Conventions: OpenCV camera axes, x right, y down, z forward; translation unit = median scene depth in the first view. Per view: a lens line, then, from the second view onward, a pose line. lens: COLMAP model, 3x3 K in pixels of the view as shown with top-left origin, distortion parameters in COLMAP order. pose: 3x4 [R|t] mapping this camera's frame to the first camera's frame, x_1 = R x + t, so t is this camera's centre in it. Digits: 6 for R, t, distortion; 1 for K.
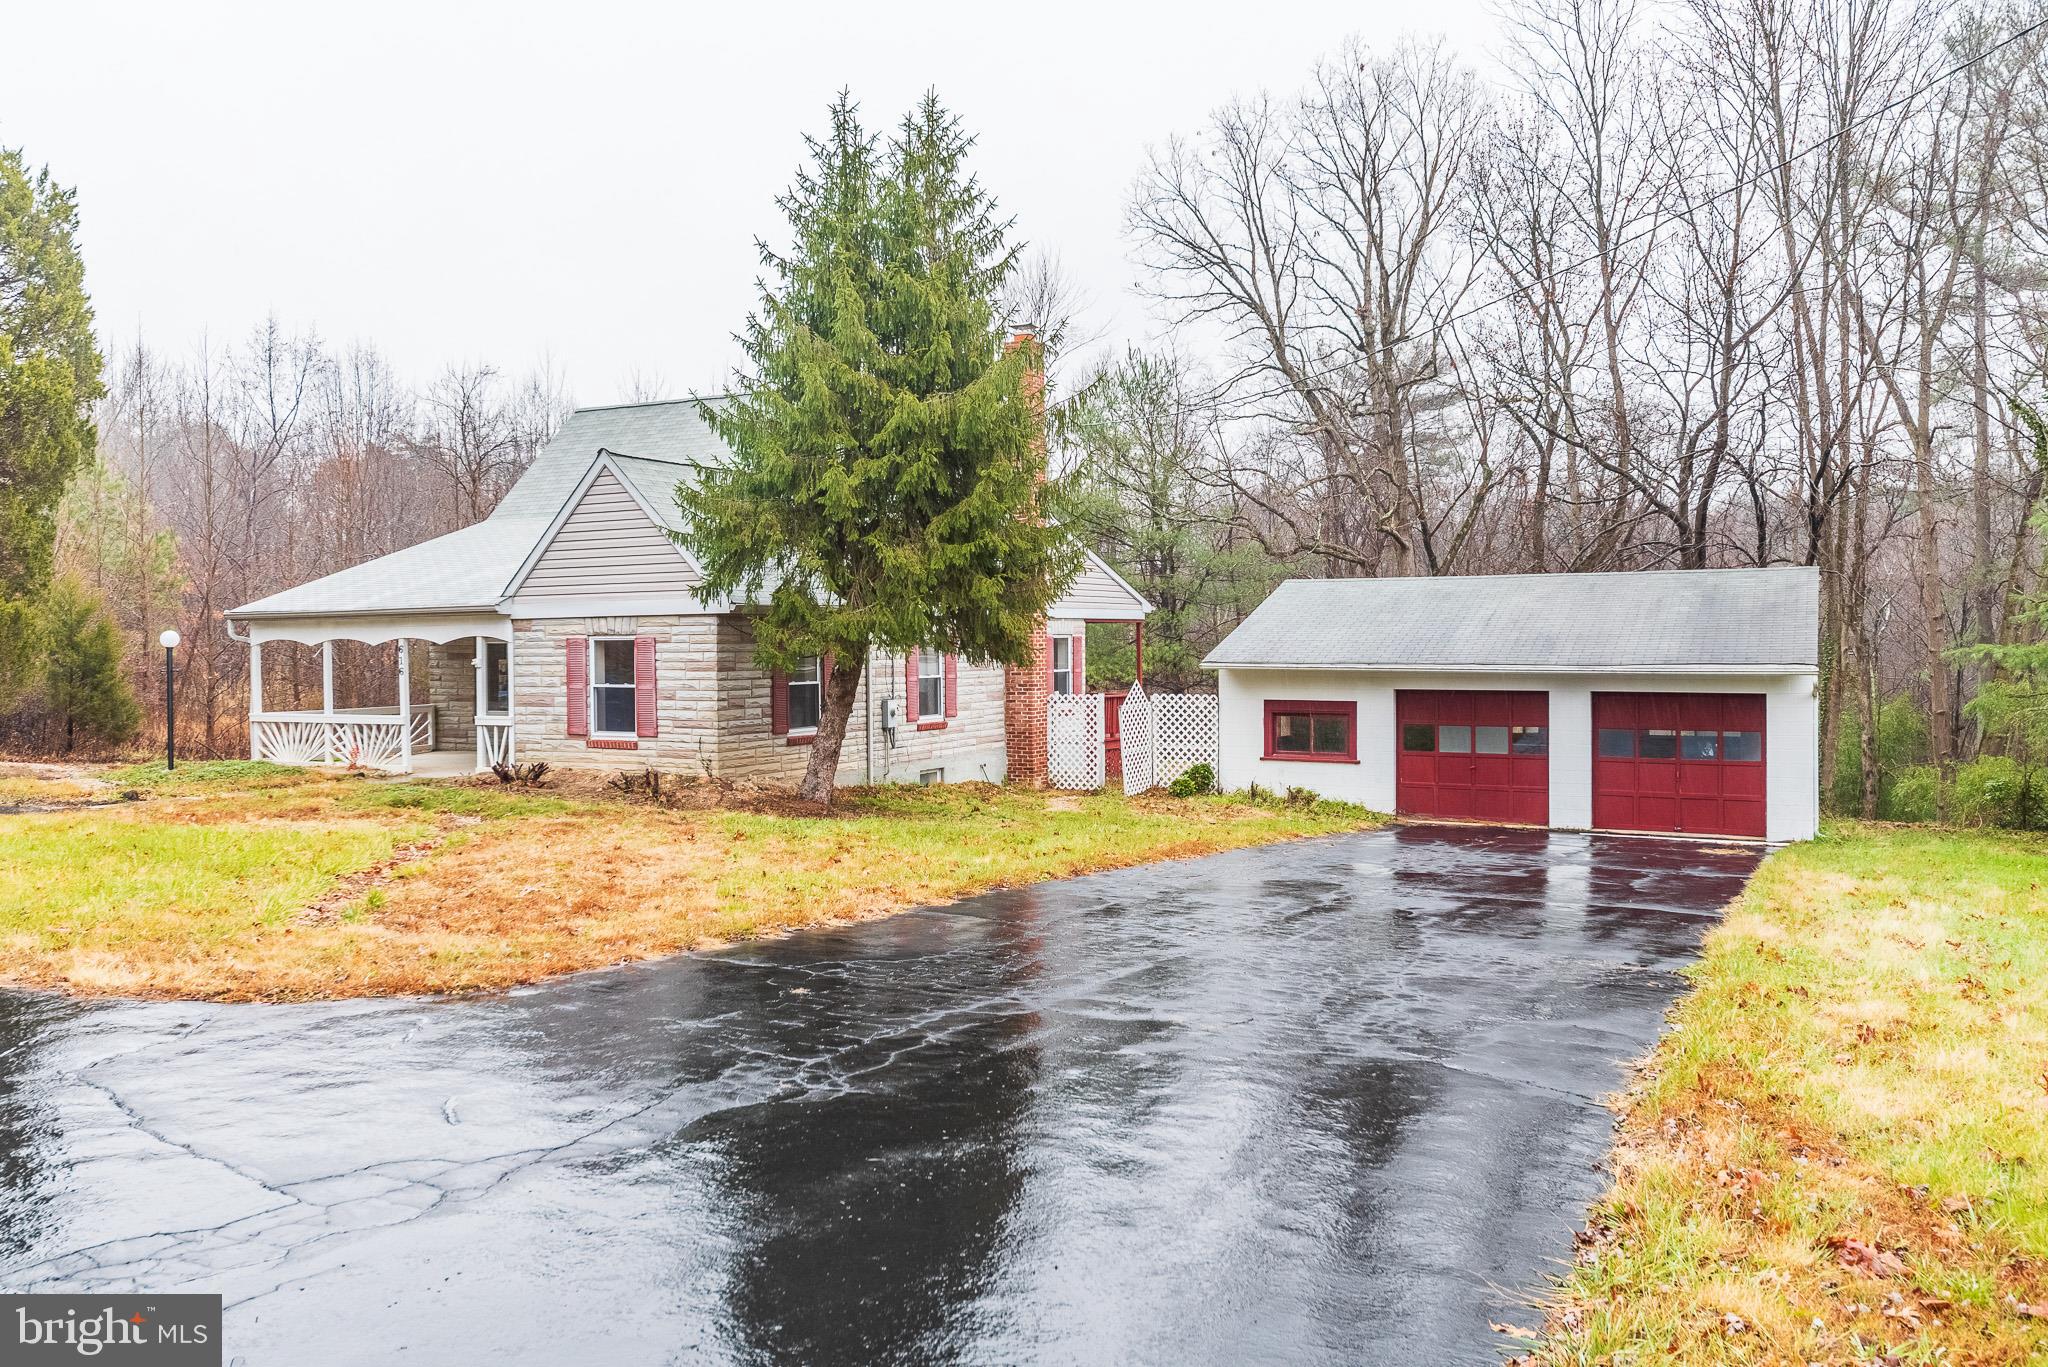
lens RADIAL K [[1381.4, 0, 1024.0], [0, 1381.4, 683.5], [0, 0, 1]] dist [-0.000635, 0.000406]
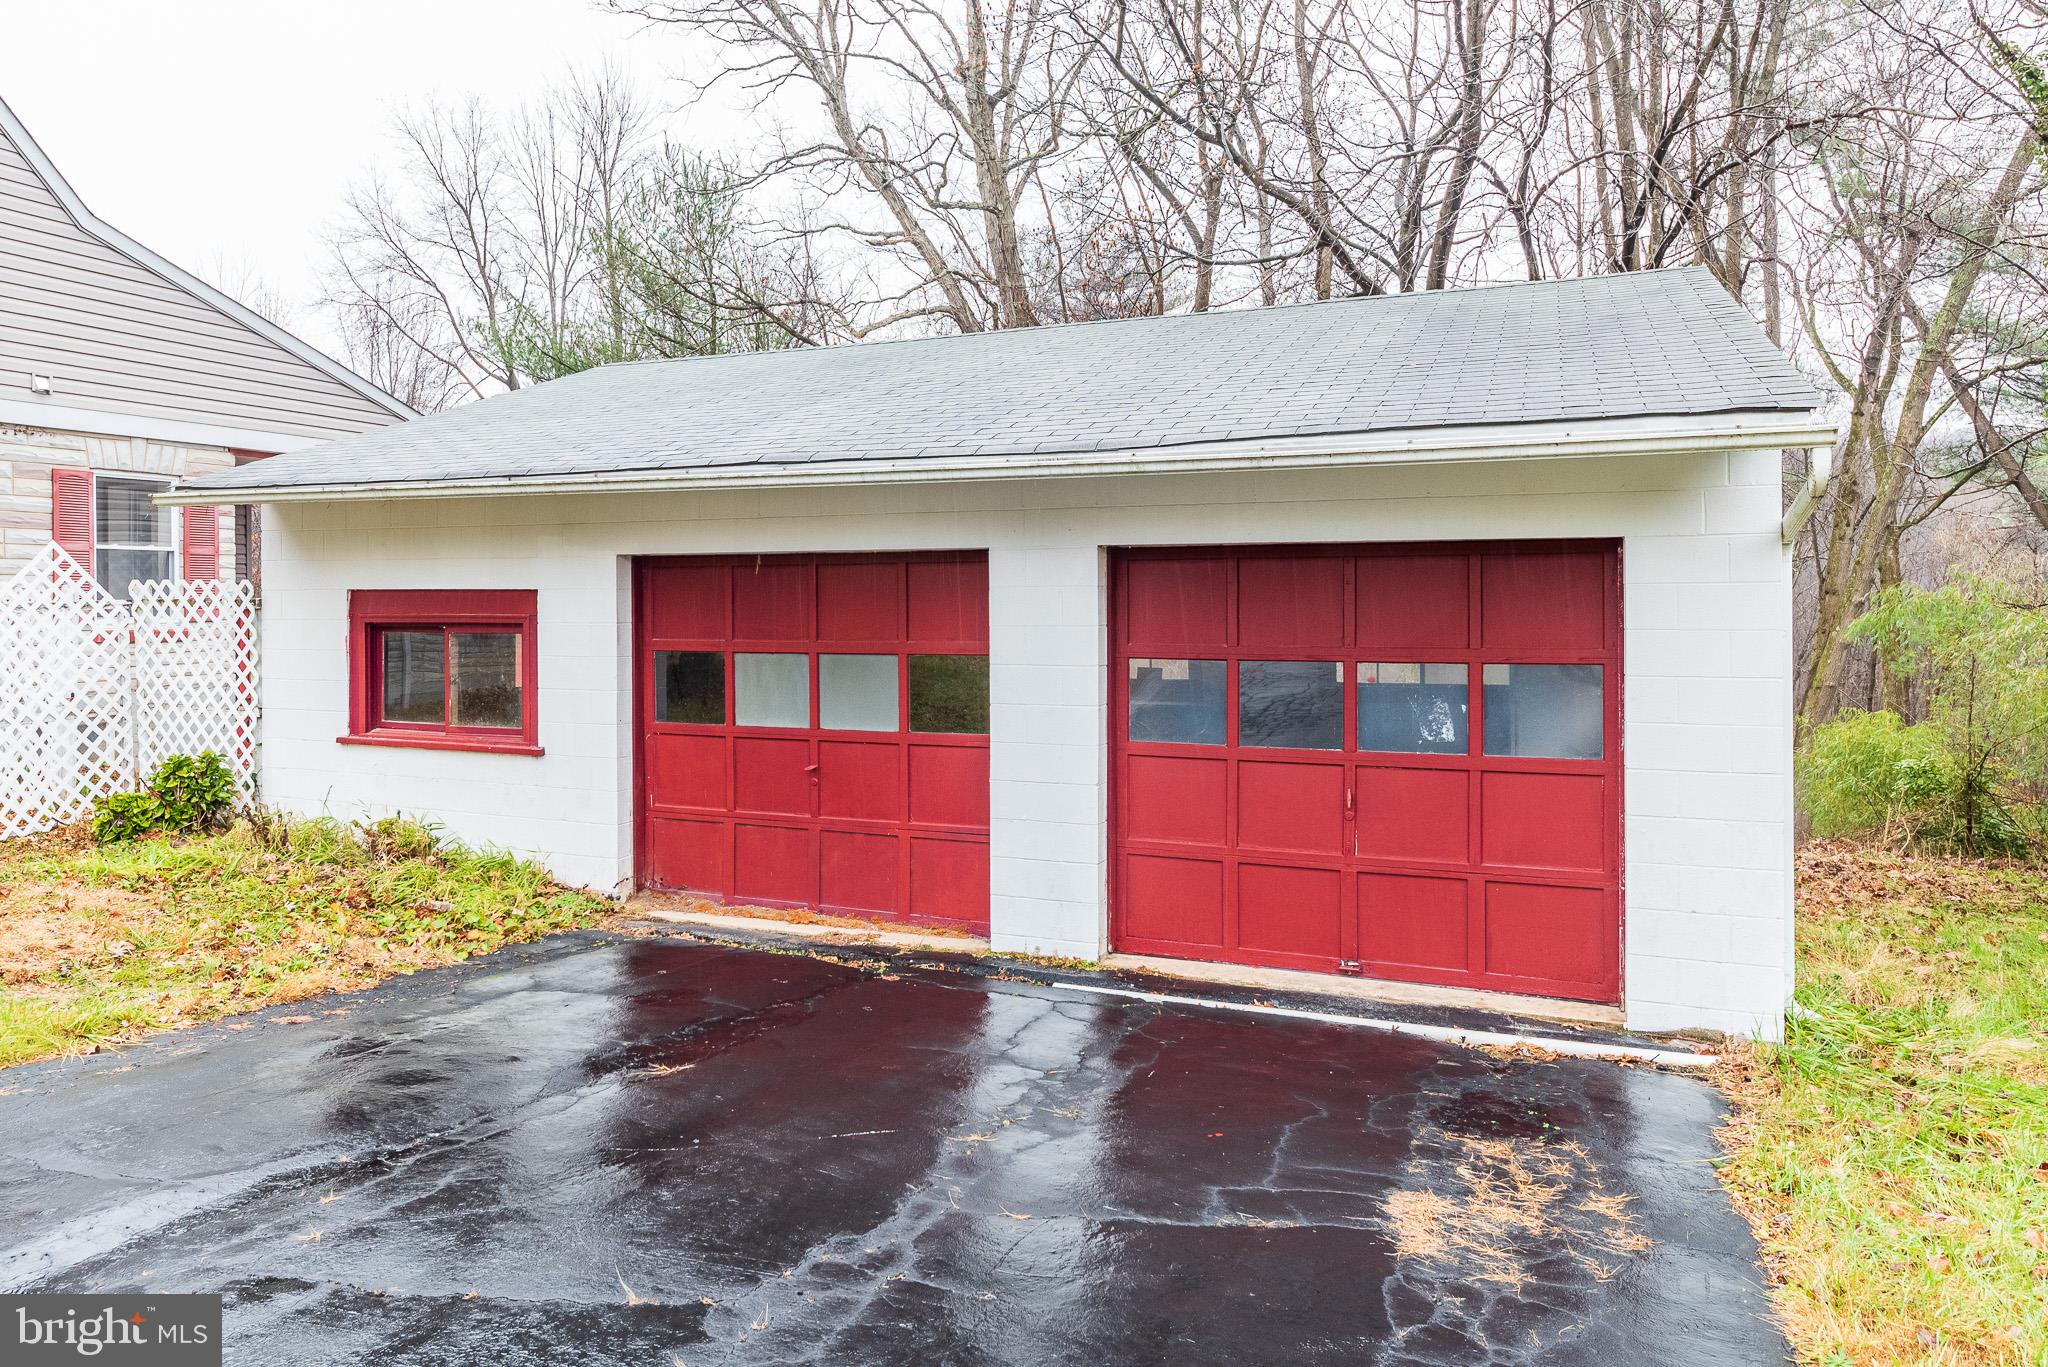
lens RADIAL K [[1179.4, 0, 1024.2], [0, 1179.4, 645.7], [0, 0, 1]] dist [-0.028690, -0.000366]
pose [[0.993900, 0.007800, 0.110011, 0.387131], [-0.007033, 0.999948, -0.007357, 0.034606], [-0.110063, 0.006538, 0.993903, 0.774801]]
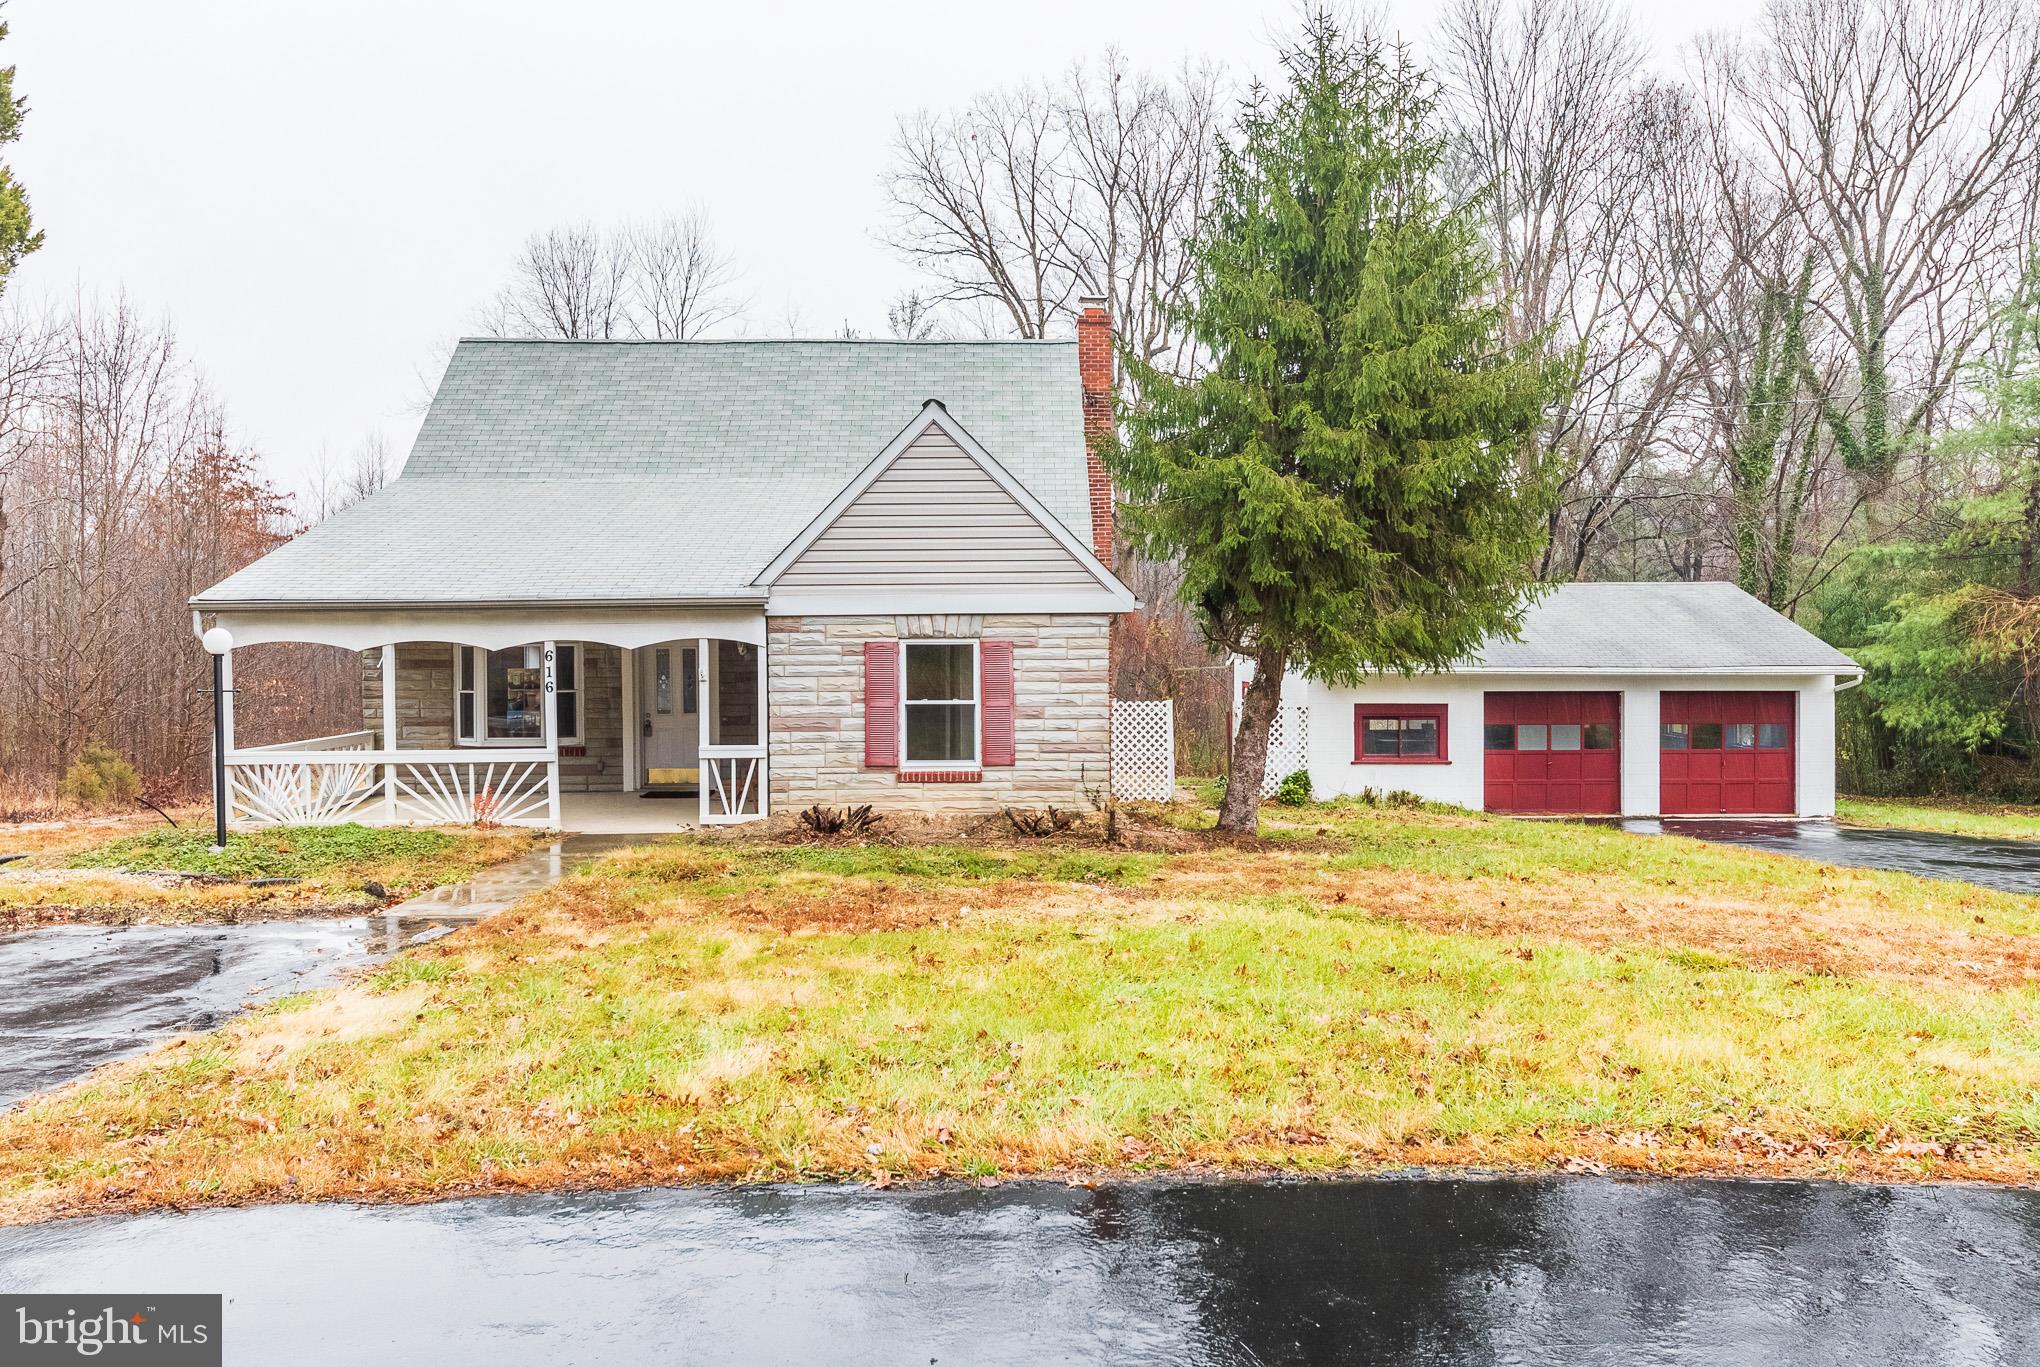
lens RADIAL K [[1383.3, 0, 1020.0], [0, 1383.3, 683.5], [0, 0, 1]] dist [-0.006012, -0.001257]
pose [[0.882621, -0.012000, 0.469932, -0.607241], [0.011189, 0.999927, 0.004520, -0.011717], [-0.469952, 0.001268, 0.882691, 0.274900]]
